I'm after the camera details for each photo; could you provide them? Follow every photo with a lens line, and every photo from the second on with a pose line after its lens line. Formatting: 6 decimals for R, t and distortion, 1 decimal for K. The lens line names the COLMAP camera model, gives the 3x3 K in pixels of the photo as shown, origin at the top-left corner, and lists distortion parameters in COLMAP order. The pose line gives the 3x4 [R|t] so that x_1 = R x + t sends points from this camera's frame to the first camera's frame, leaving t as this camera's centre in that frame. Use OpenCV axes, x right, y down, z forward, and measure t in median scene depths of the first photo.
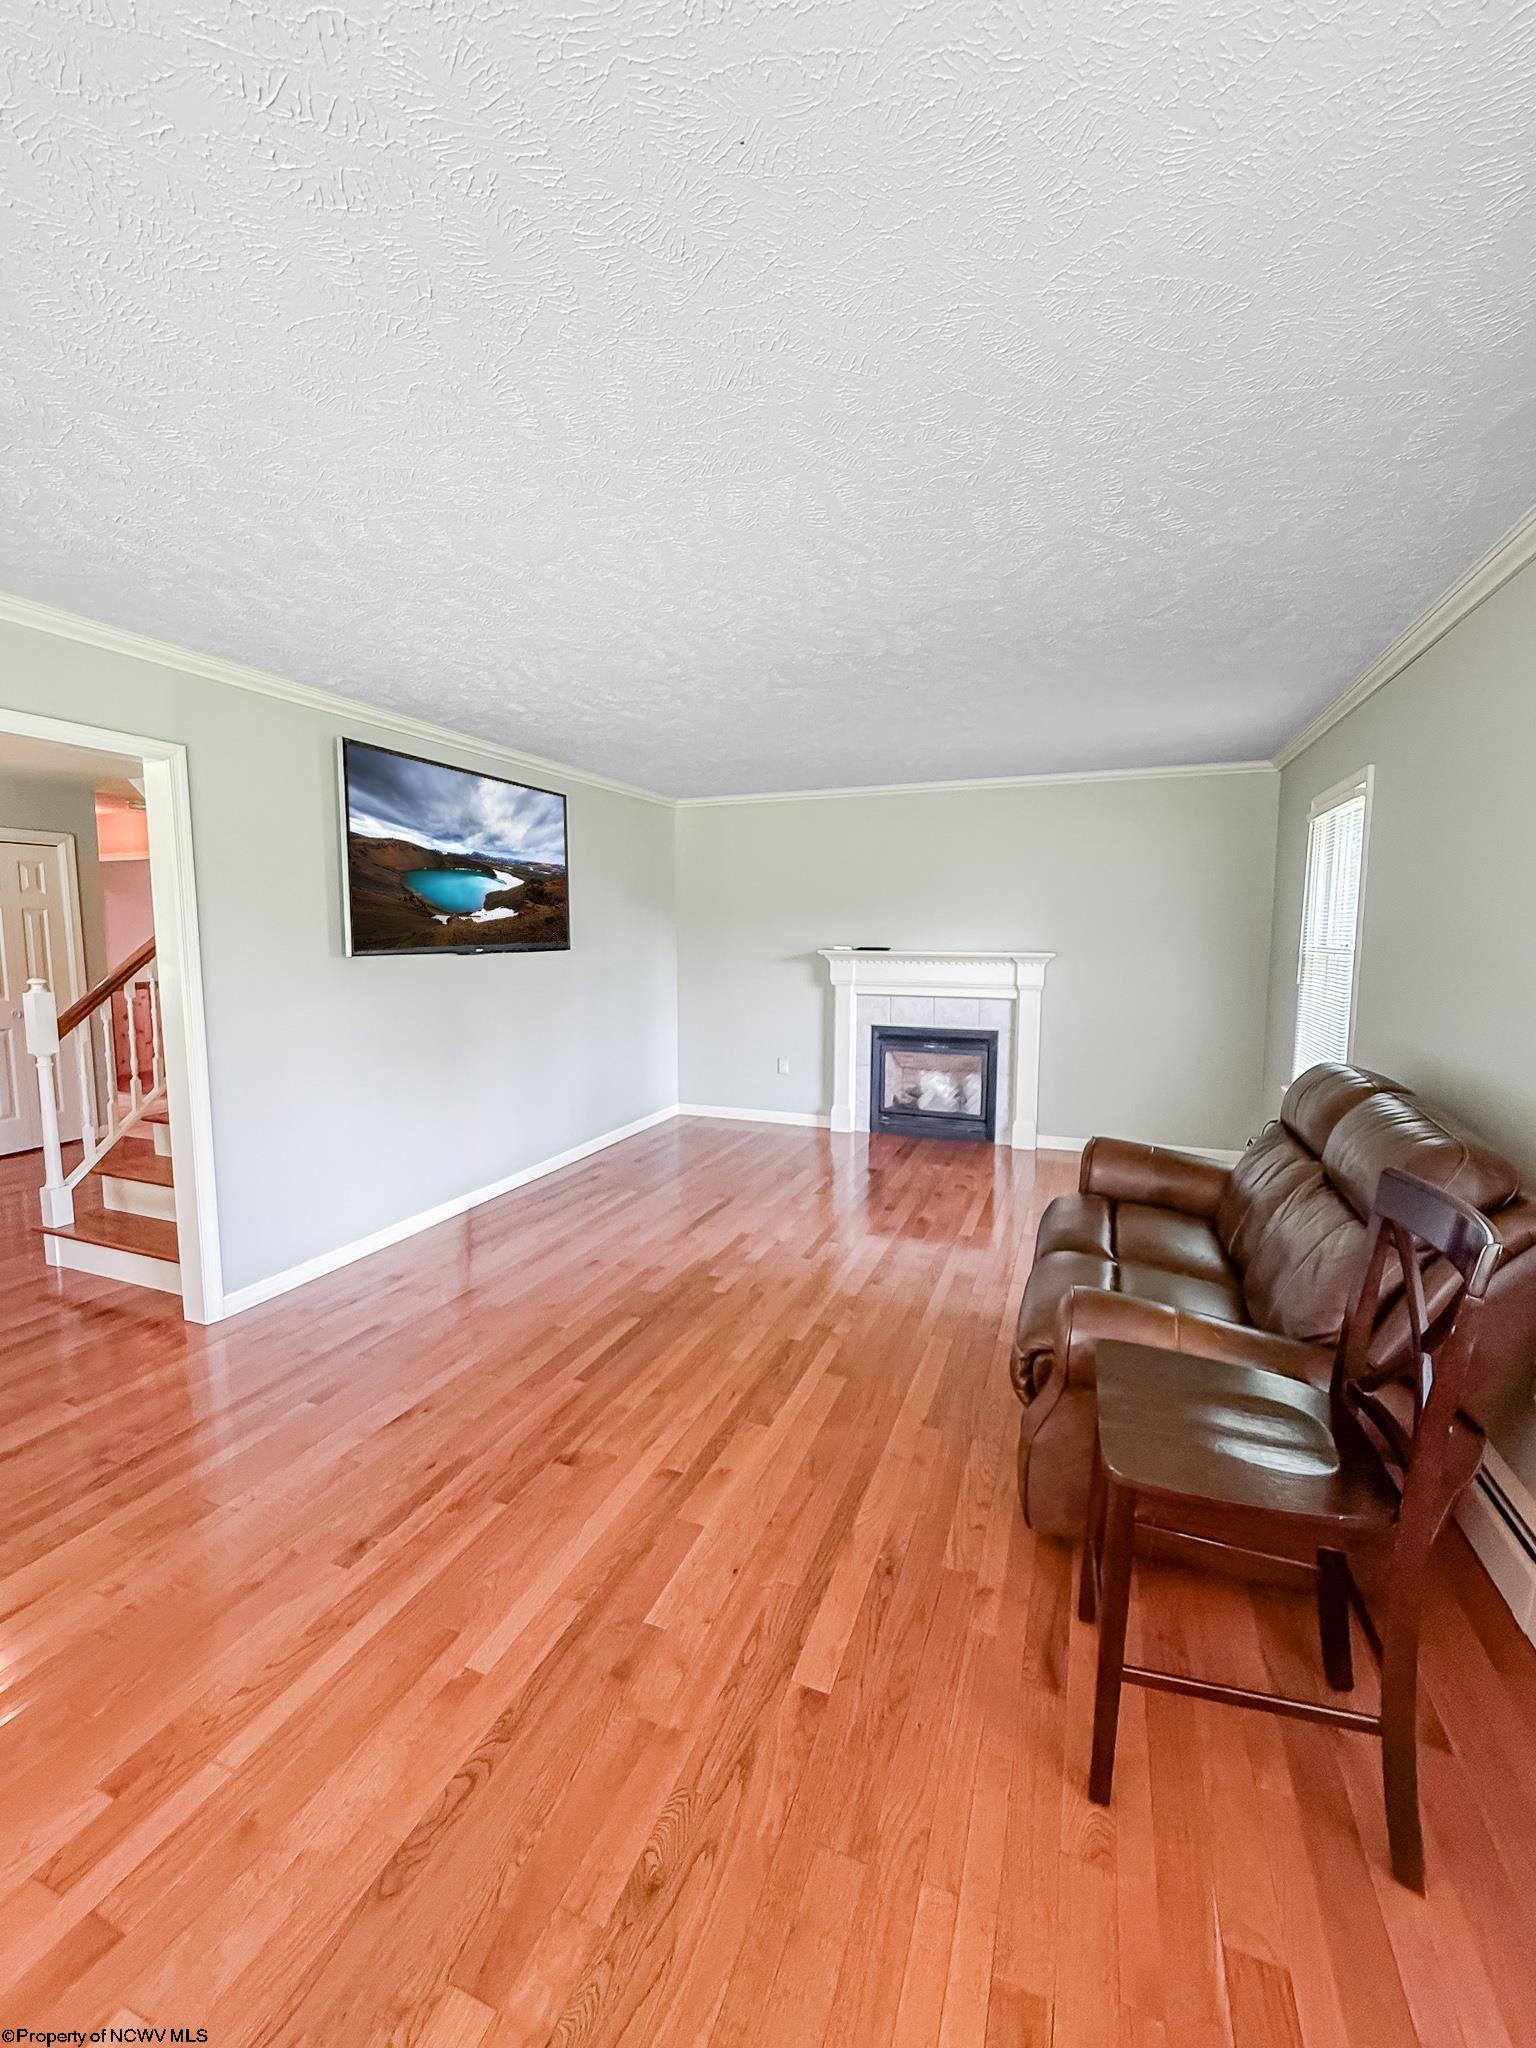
lens RADIAL K [[834.2, 0, 768.0], [0, 834.2, 1024.0], [0, 0, 1]] dist [-0.000711, 0.000045]
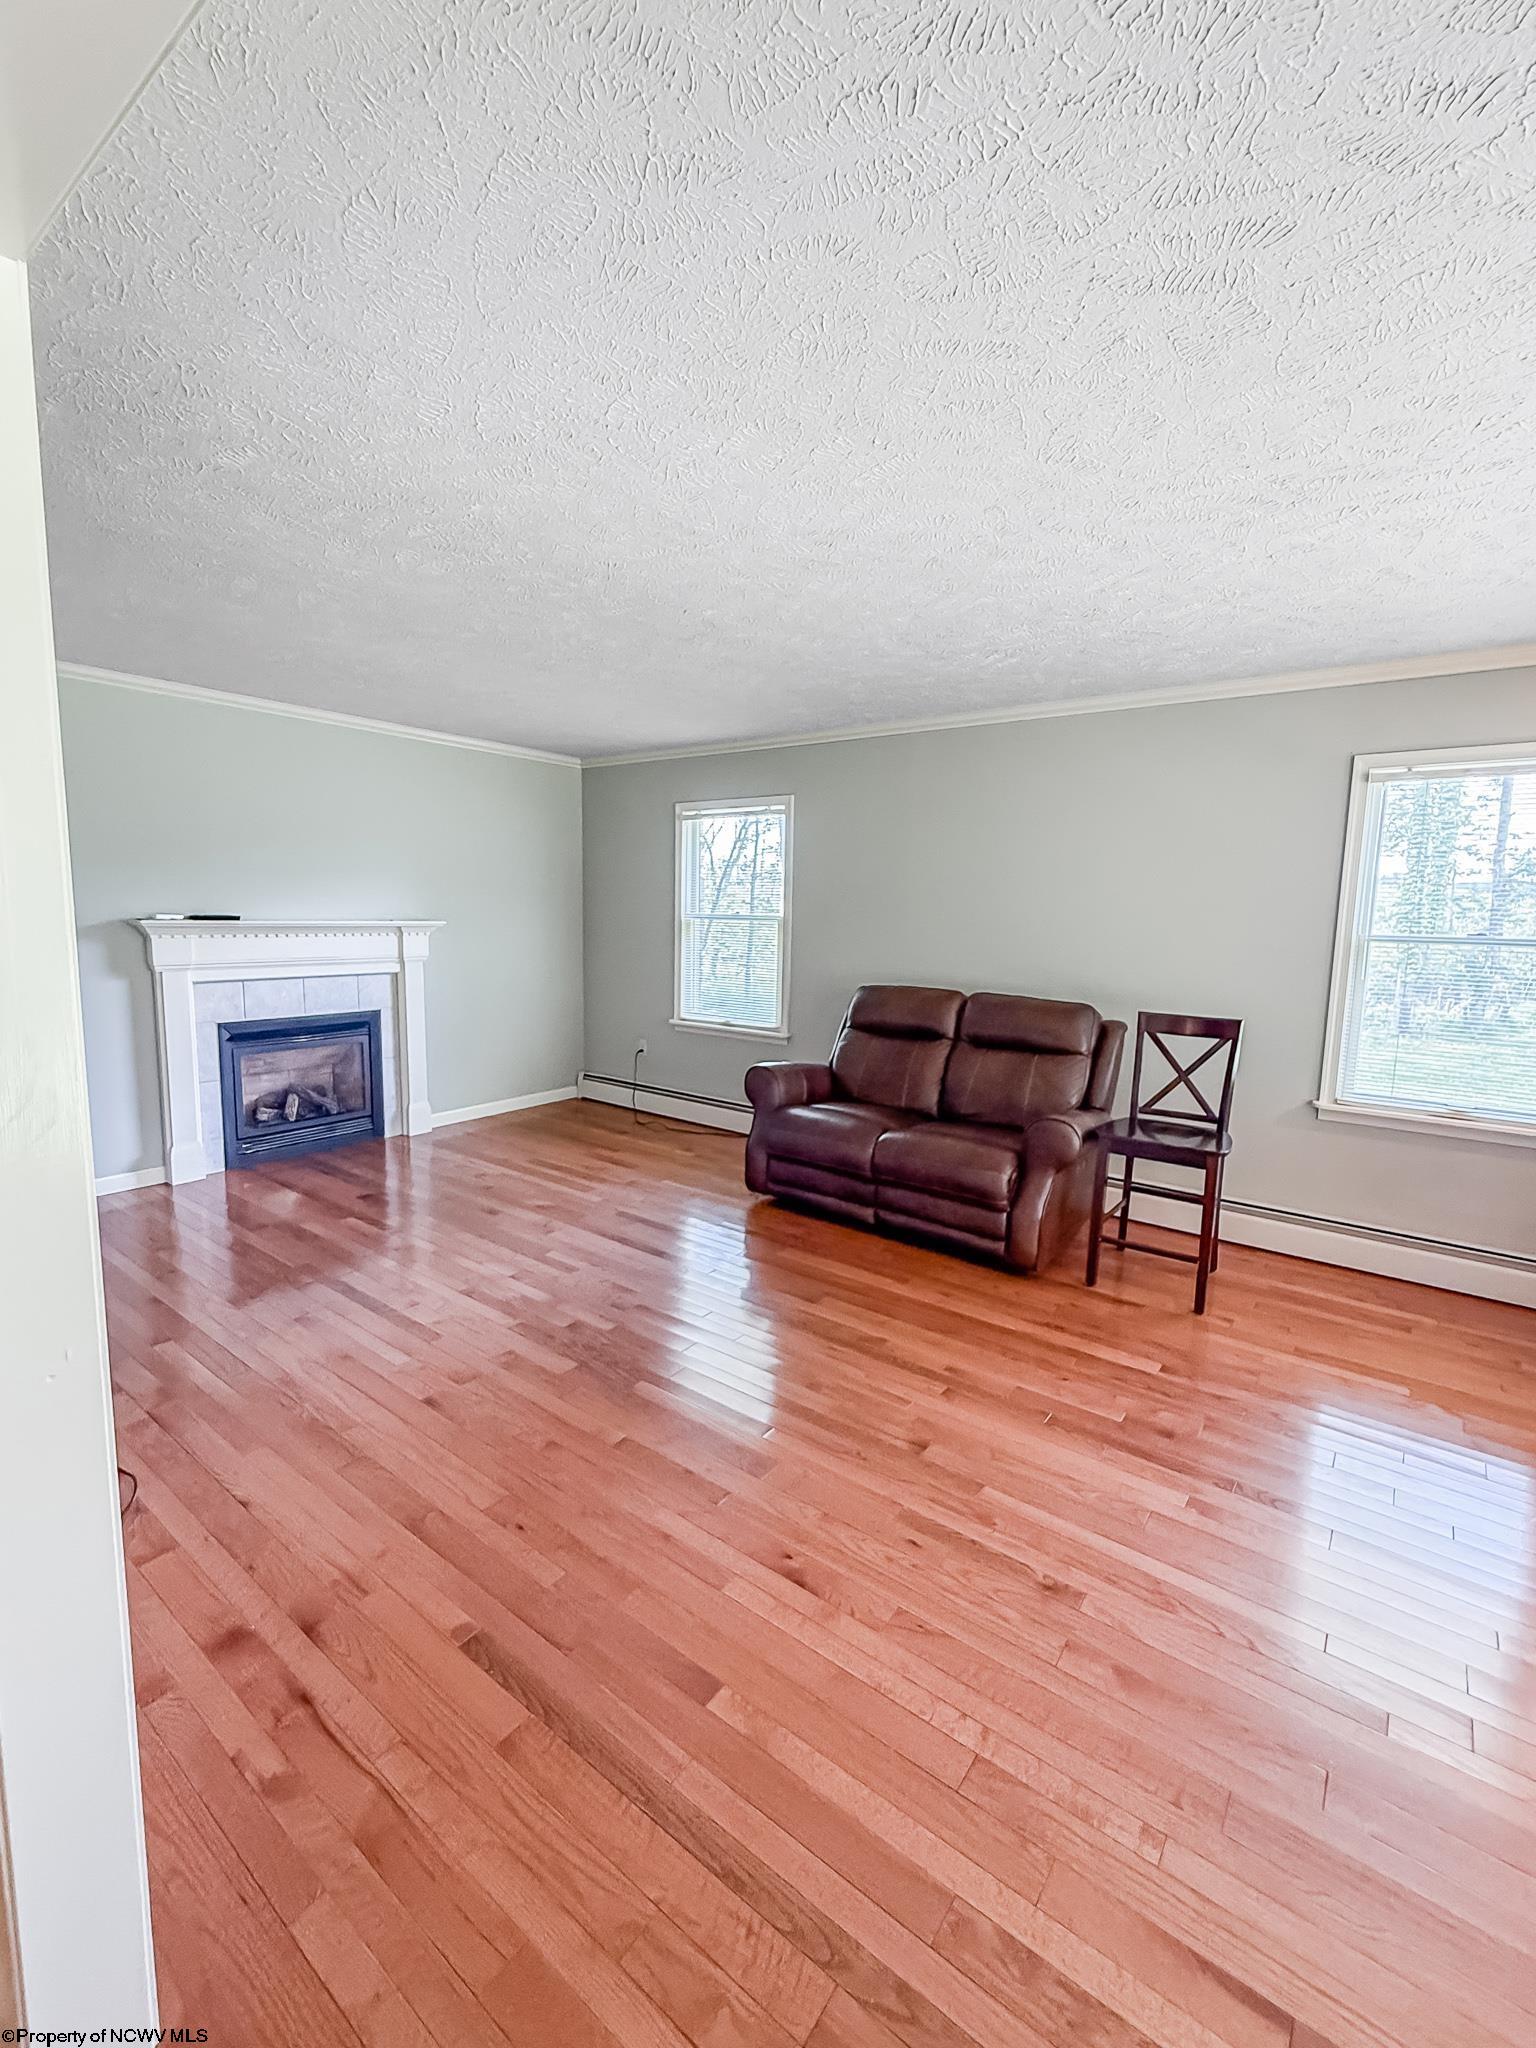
lens RADIAL K [[869.4, 0, 768.0], [0, 869.4, 1024.0], [0, 0, 1]] dist [0.000804, -0.000088]
pose [[0.267355, -0.121887, 0.955858, -0.503941], [0.086137, 0.991020, 0.102278, -0.036721], [-0.959741, 0.054990, 0.275453, 0.361186]]
